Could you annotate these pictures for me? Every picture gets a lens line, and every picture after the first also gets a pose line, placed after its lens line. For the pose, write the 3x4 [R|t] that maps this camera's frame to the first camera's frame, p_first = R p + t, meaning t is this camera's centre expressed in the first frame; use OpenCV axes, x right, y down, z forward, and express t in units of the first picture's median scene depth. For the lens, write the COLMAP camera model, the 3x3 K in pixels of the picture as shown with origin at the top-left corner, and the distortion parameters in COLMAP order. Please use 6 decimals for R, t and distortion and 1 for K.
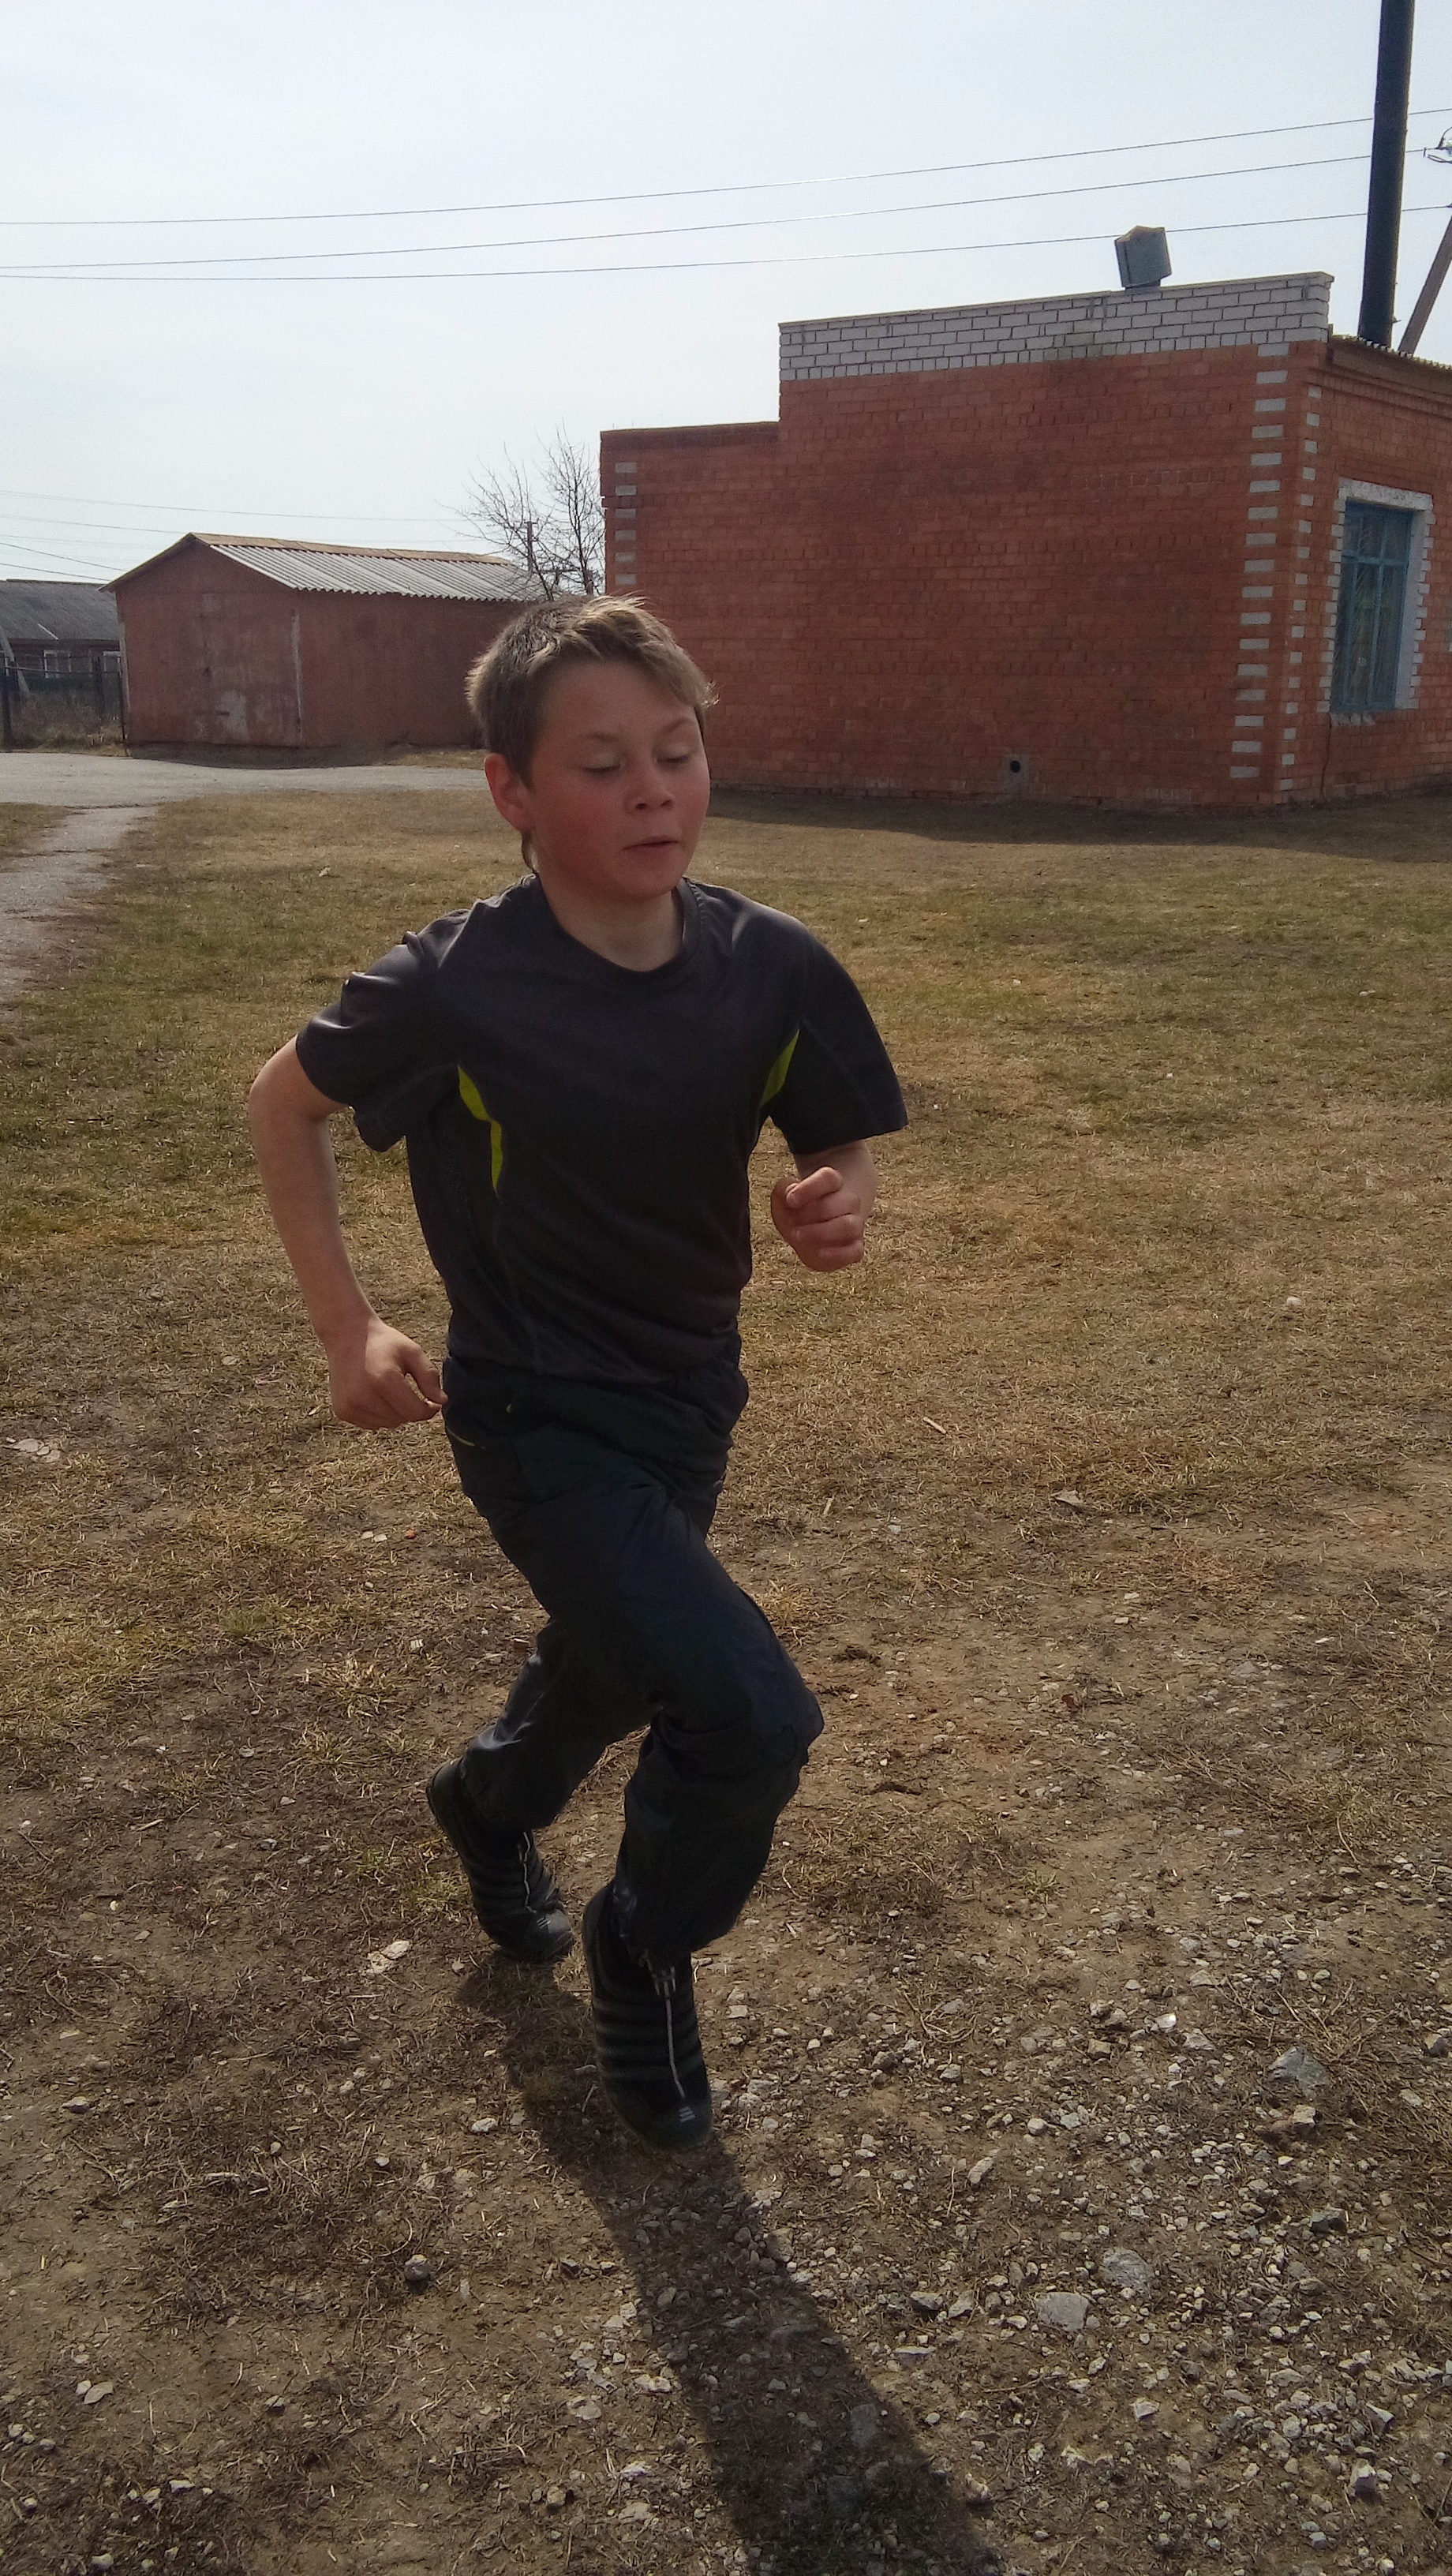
lens RADIAL K [[2369.3, 0, 732.1], [0, 2369.3, 1260.8], [0, 0, 1]] dist [0.123327, -0.183138]
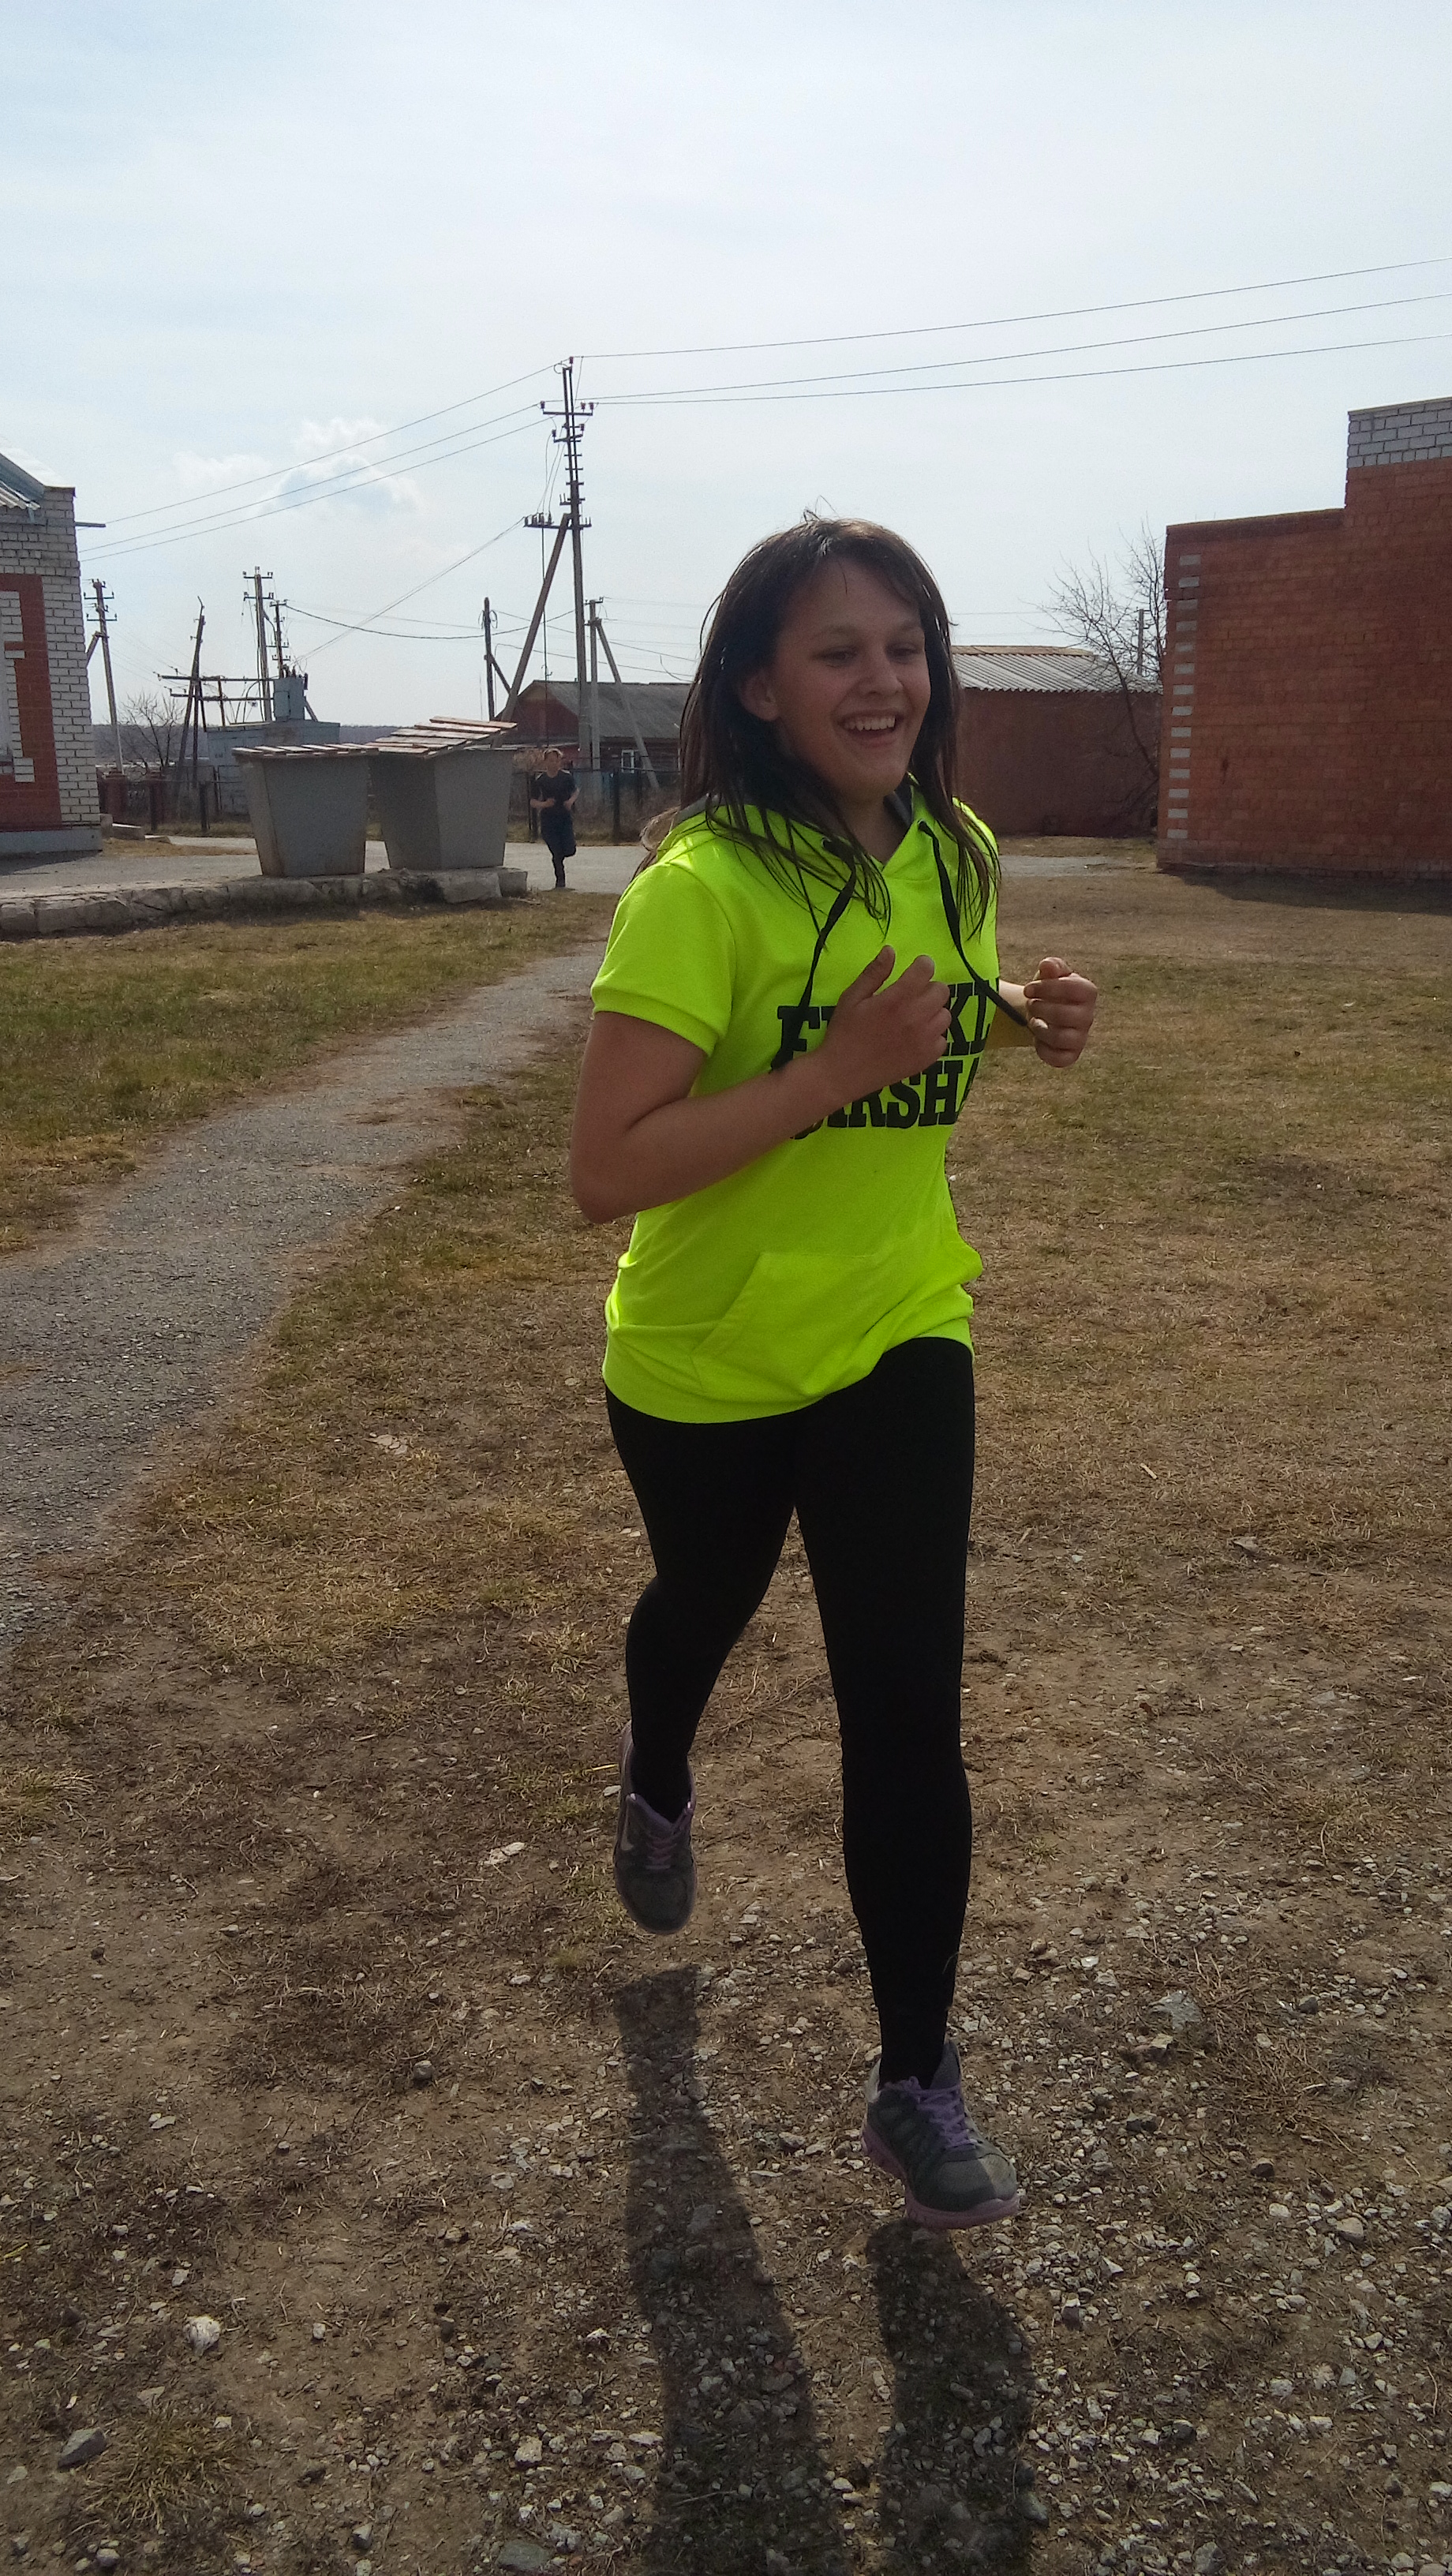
lens RADIAL K [[2369.3, 0, 725.3], [0, 2369.3, 1275.3], [0, 0, 1]] dist [0.123327, -0.183138]
pose [[0.964964, 0.042347, -0.258941, 0.138527], [-0.049547, 0.998544, -0.021339, 0.010474], [0.257660, 0.033421, 0.965657, -0.075161]]
